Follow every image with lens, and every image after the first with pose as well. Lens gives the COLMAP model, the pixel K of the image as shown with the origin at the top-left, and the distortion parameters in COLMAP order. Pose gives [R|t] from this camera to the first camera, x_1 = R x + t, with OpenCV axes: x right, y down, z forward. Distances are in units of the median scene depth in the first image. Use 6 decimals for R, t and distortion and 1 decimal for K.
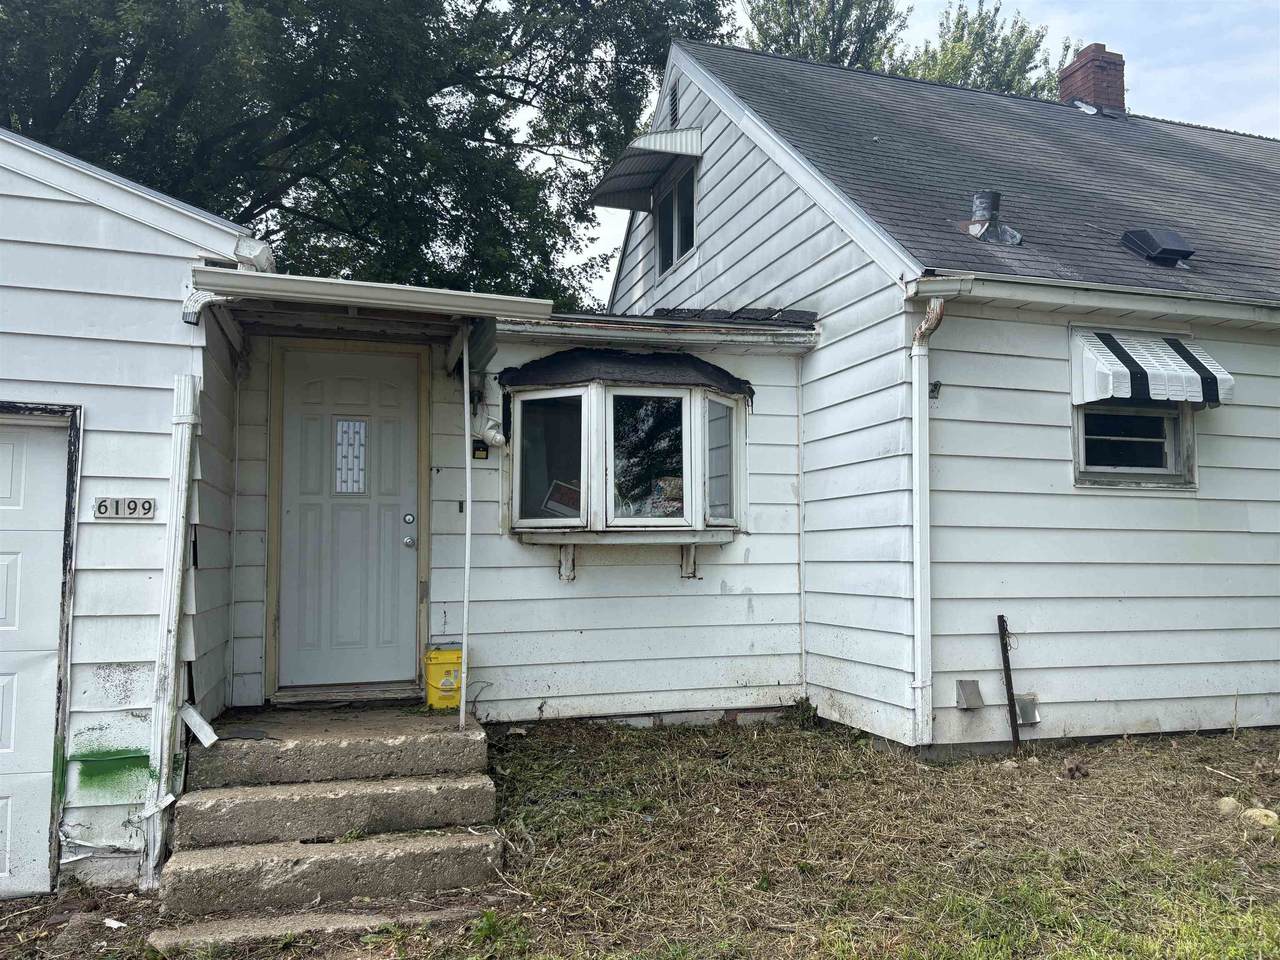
lens RADIAL K [[969.7, 0, 659.8], [0, 969.7, 489.0], [0, 0, 1]] dist [0.034303, -0.010853]
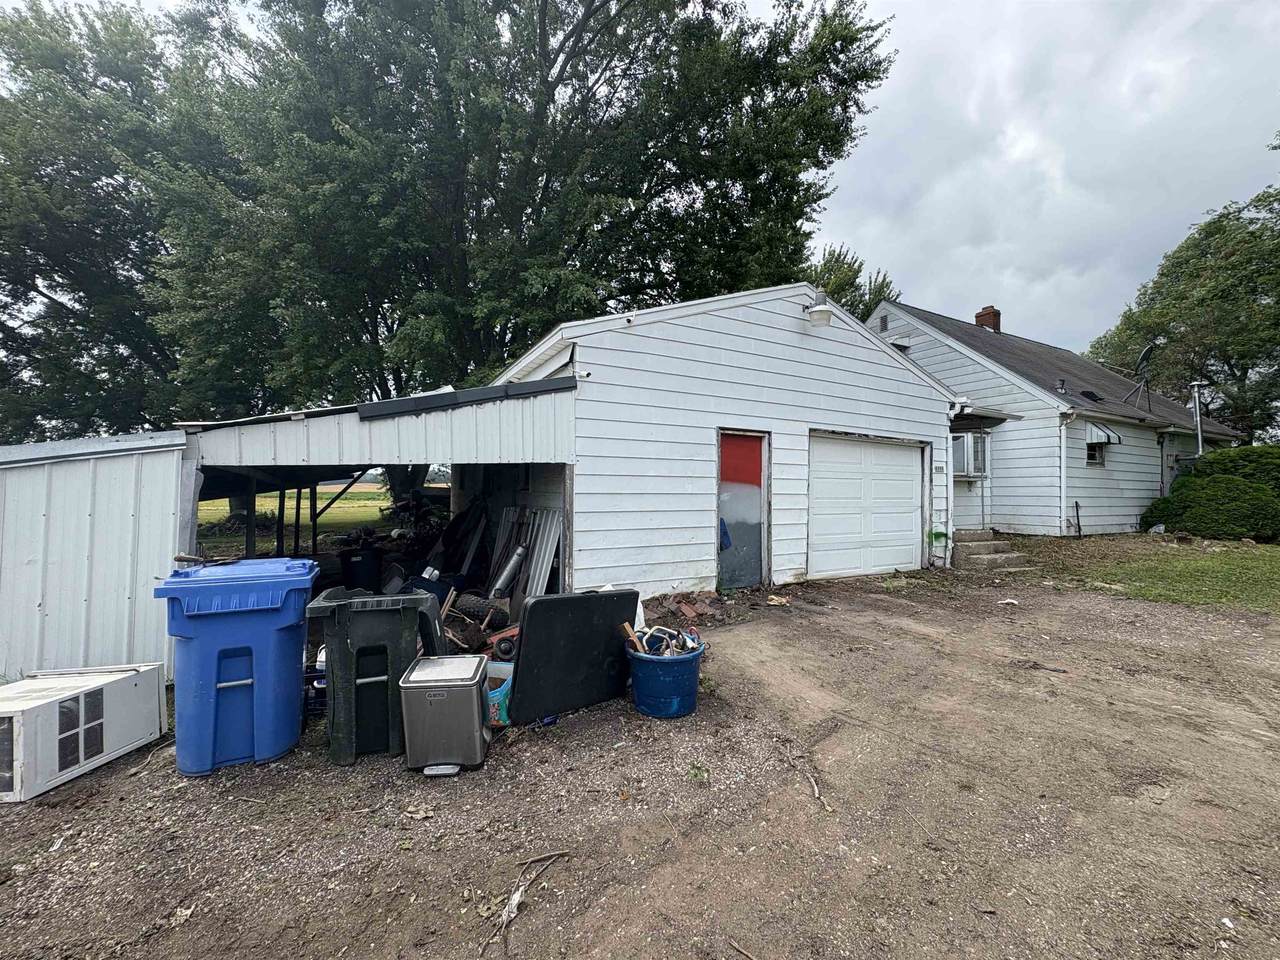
lens RADIAL K [[510.0, 0, 642.9], [0, 510.0, 478.0], [0, 0, 1]] dist [0.002081, -0.000280]
pose [[0.984014, 0.014539, 0.177495, -1.496778], [-0.023106, 0.998661, 0.046294, -0.007755], [-0.176585, -0.049655, 0.983032, -0.549516]]
